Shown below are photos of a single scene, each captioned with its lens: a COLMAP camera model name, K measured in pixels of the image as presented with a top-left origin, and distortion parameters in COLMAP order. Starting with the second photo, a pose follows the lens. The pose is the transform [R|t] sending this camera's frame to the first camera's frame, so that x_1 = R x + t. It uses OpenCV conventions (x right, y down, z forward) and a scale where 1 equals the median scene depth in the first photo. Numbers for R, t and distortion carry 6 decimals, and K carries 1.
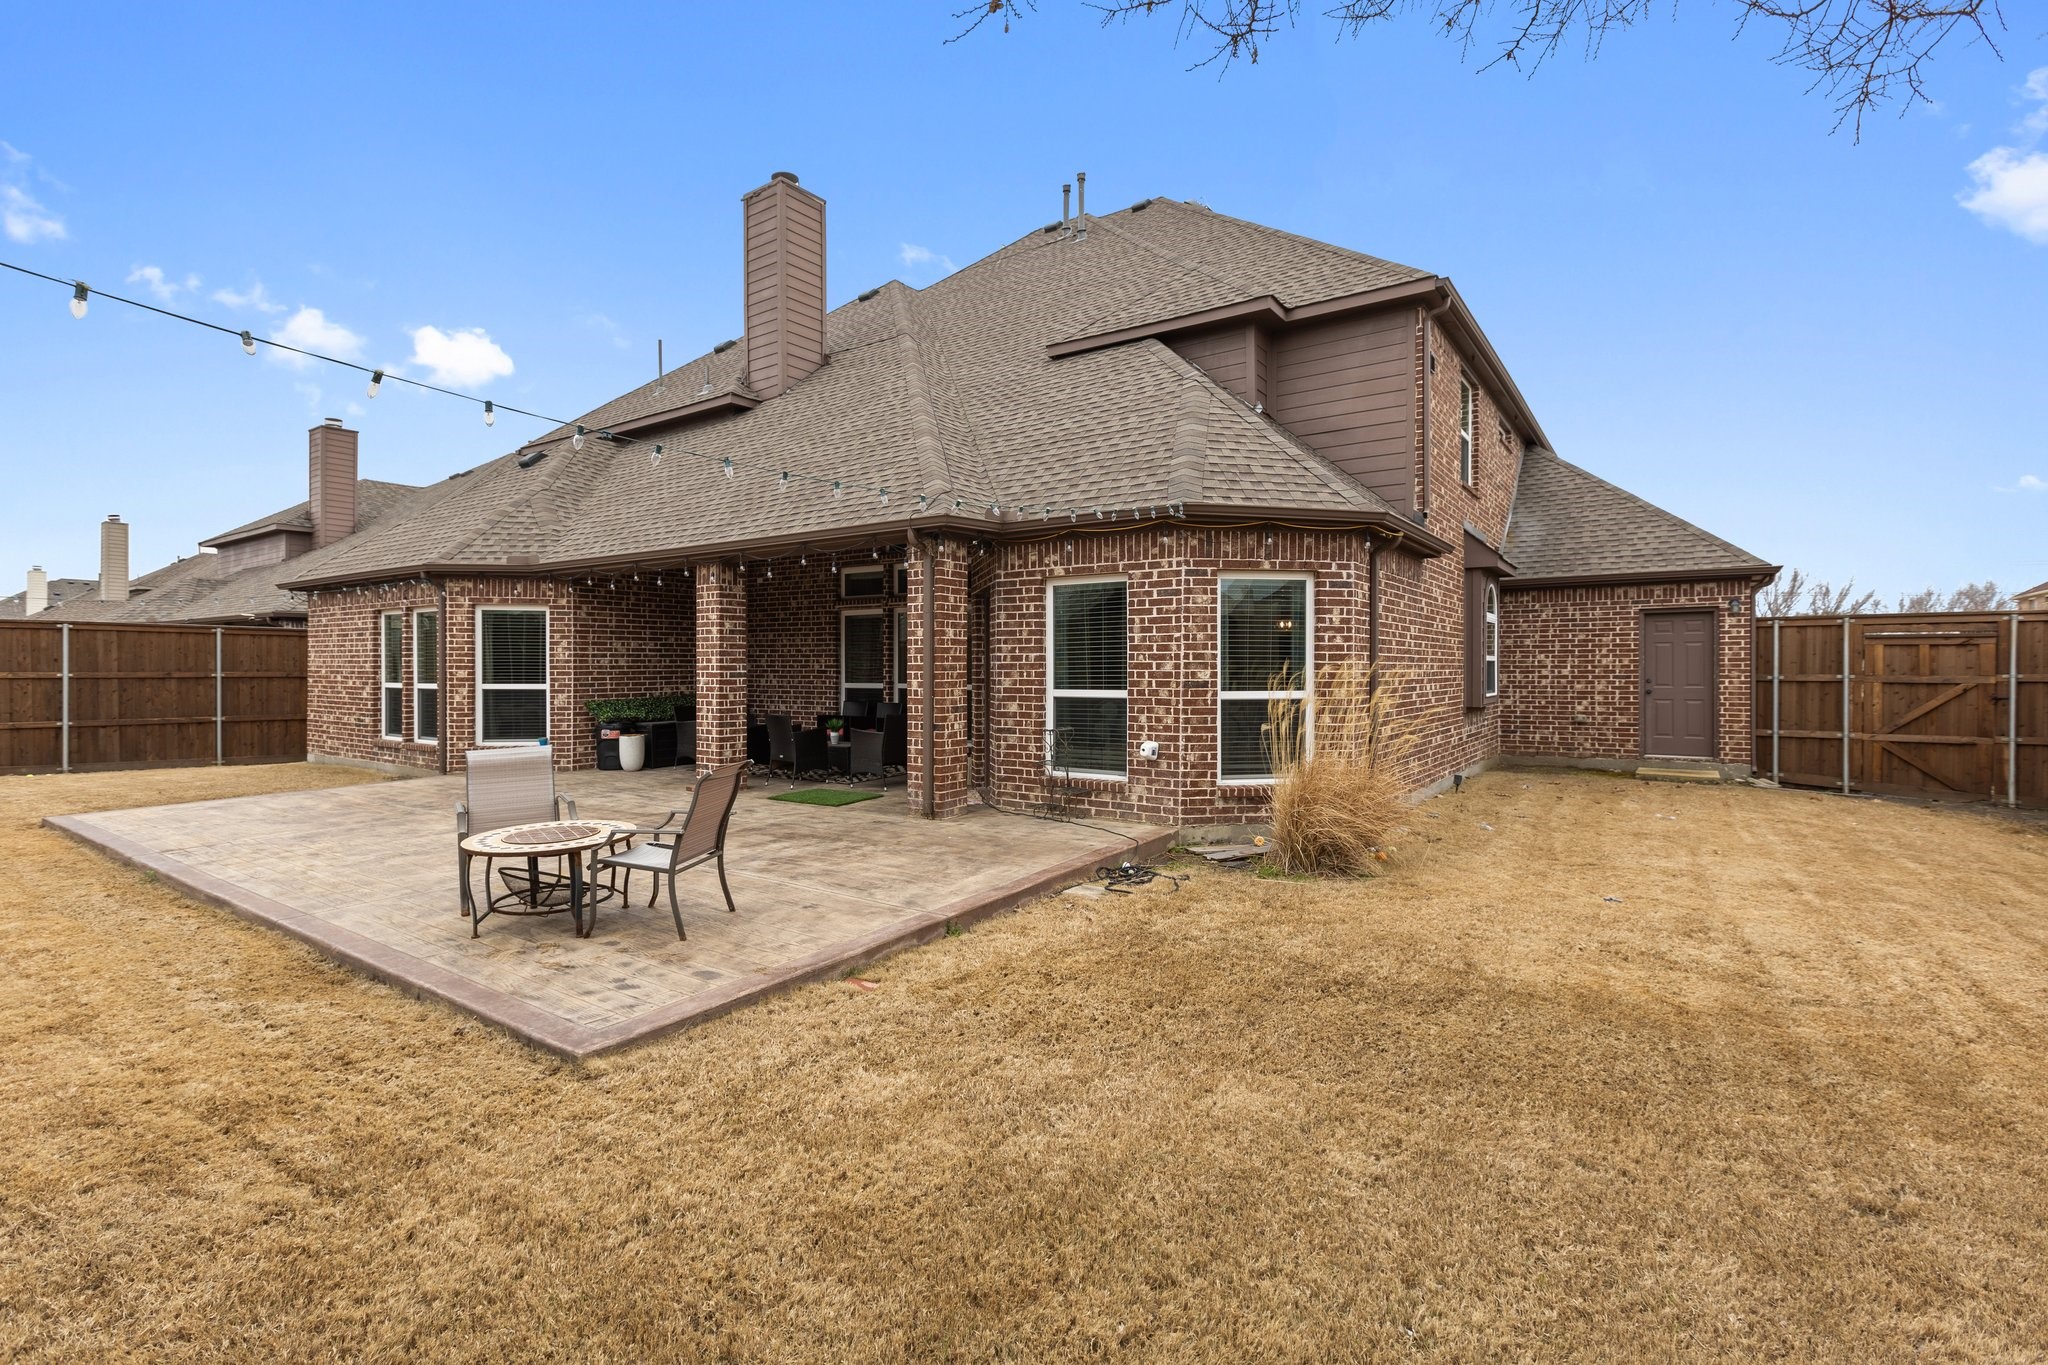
lens RADIAL K [[945.3, 0, 967.2], [0, 945.3, 680.7], [0, 0, 1]] dist [0.006098, -0.000007]
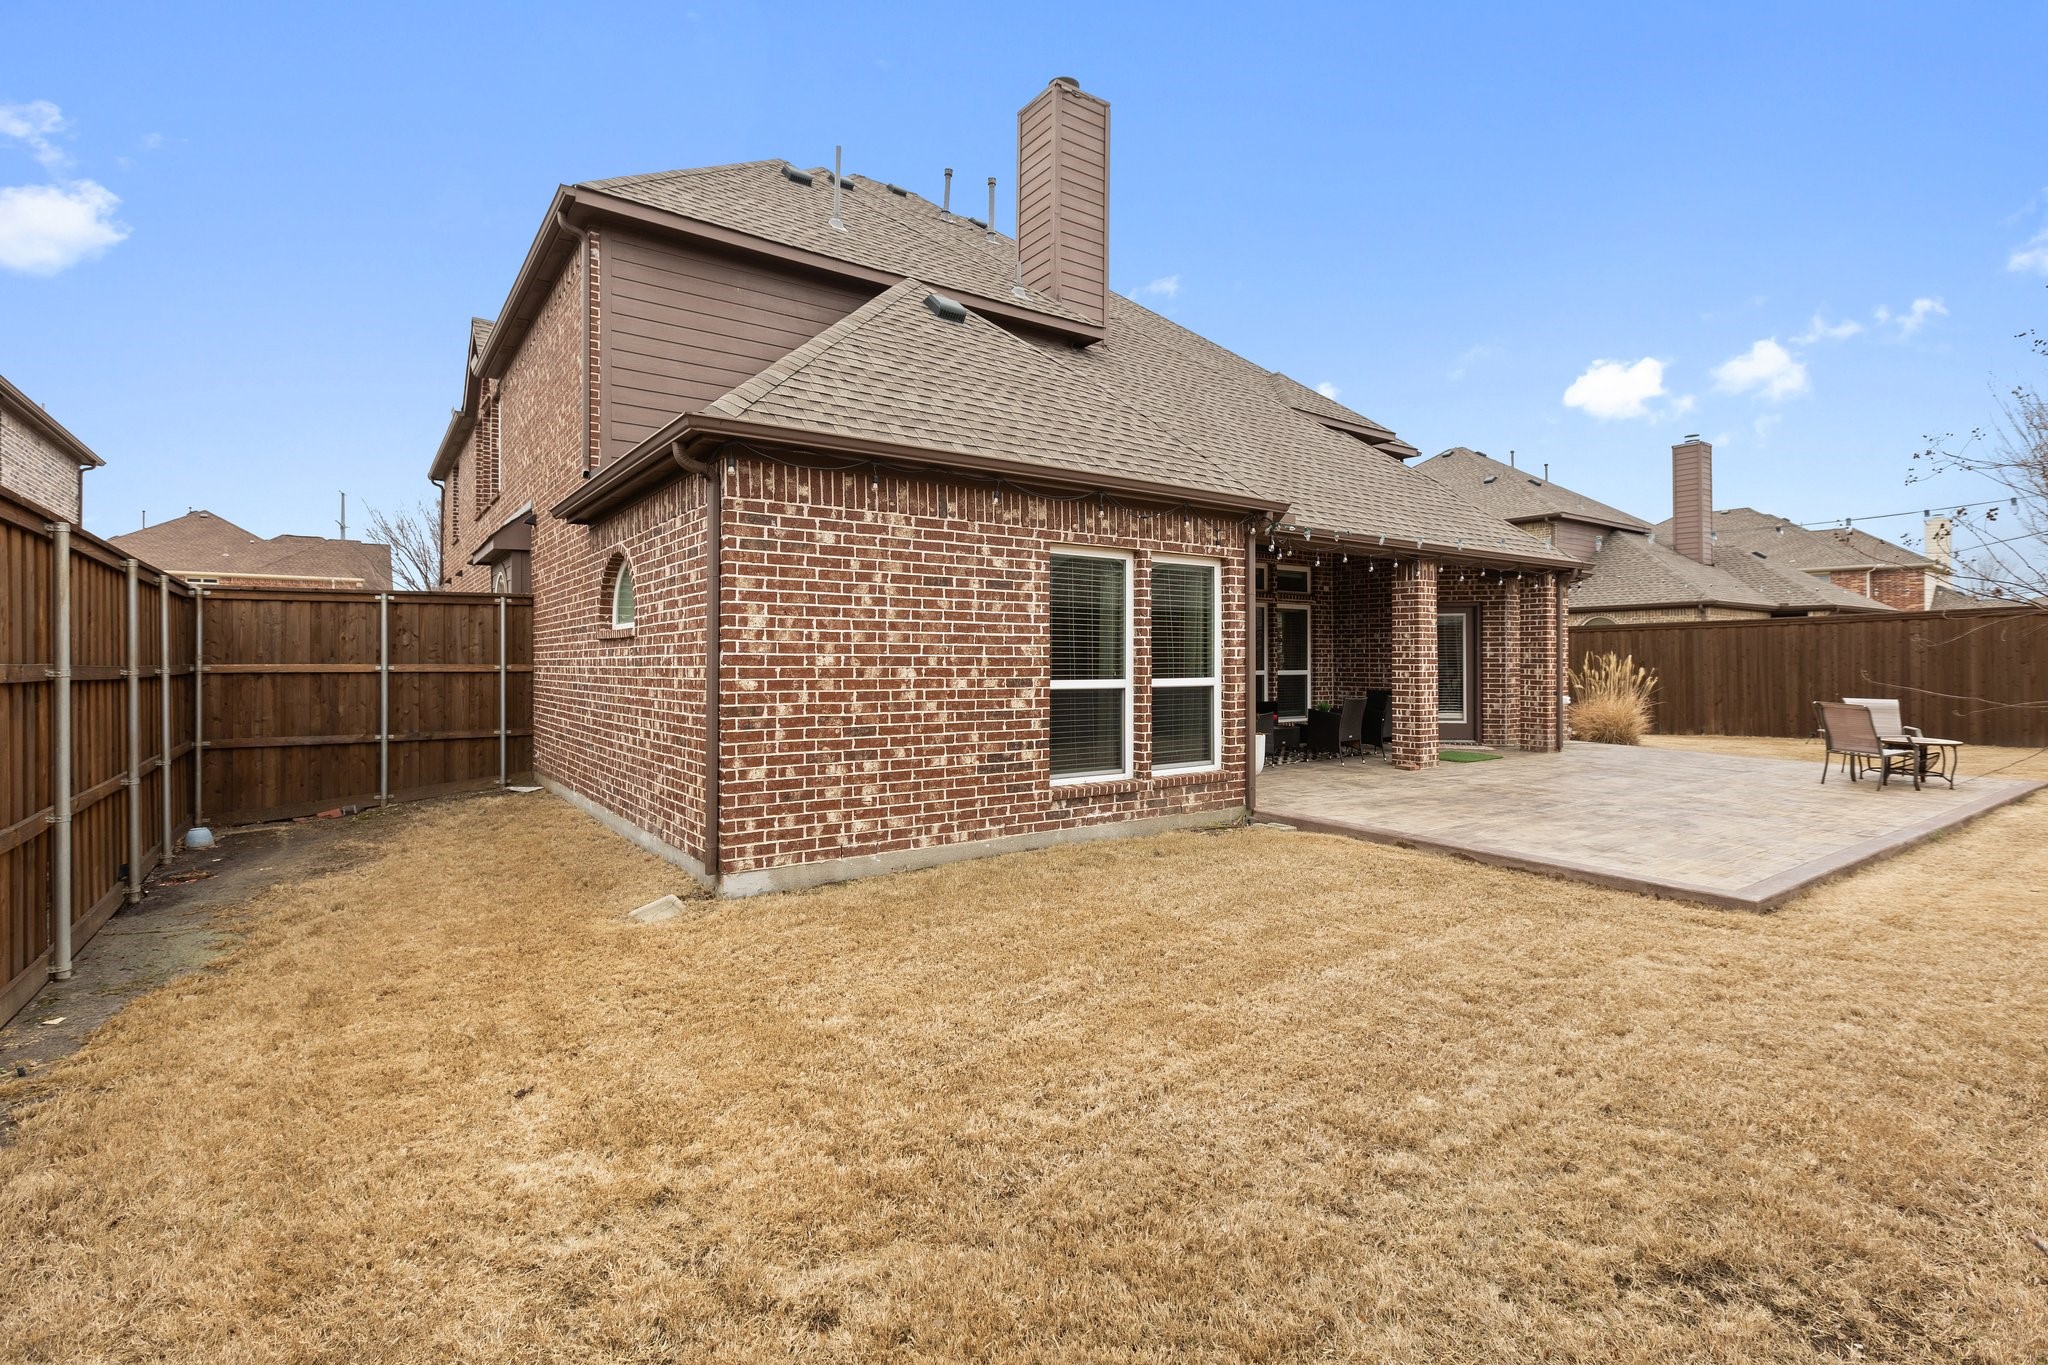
lens RADIAL K [[945.3, 0, 1031.7], [0, 945.3, 671.0], [0, 0, 1]] dist [0.006098, -0.000007]
pose [[0.288141, -0.011817, 0.957515, -1.771284], [0.011811, 0.999892, 0.008786, -0.012483], [-0.957515, 0.008778, 0.288250, 1.350295]]
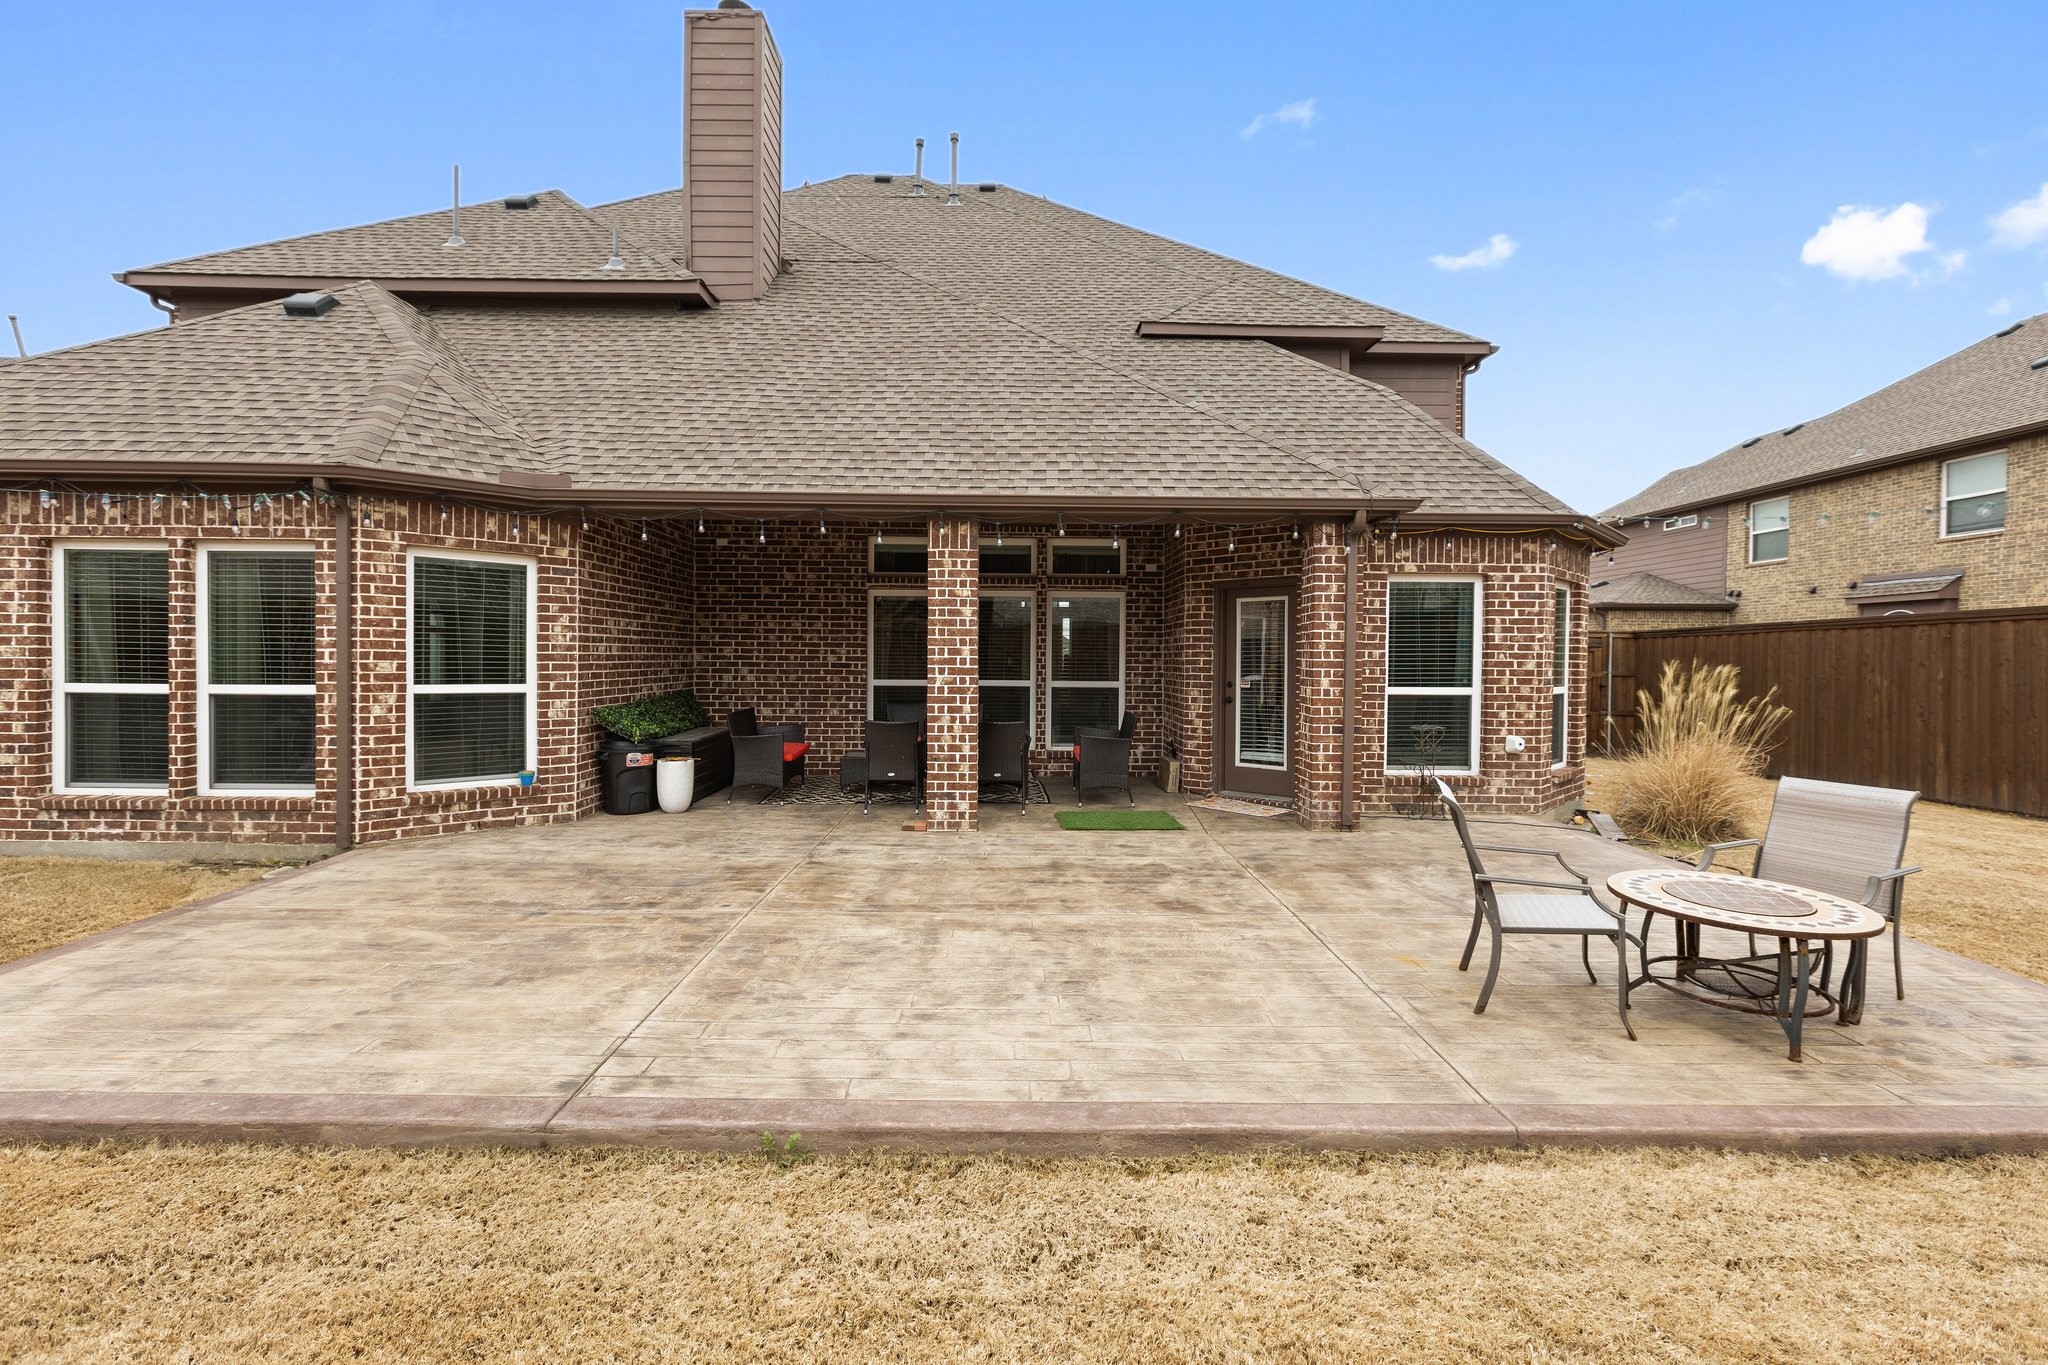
lens RADIAL K [[945.3, 0, 1025.2], [0, 945.3, 671.3], [0, 0, 1]] dist [0.006098, -0.000007]
pose [[0.794251, 0.002000, 0.607586, -0.813370], [-0.000140, 0.999995, -0.003110, -0.004078], [-0.607589, 0.002385, 0.794248, 0.453106]]
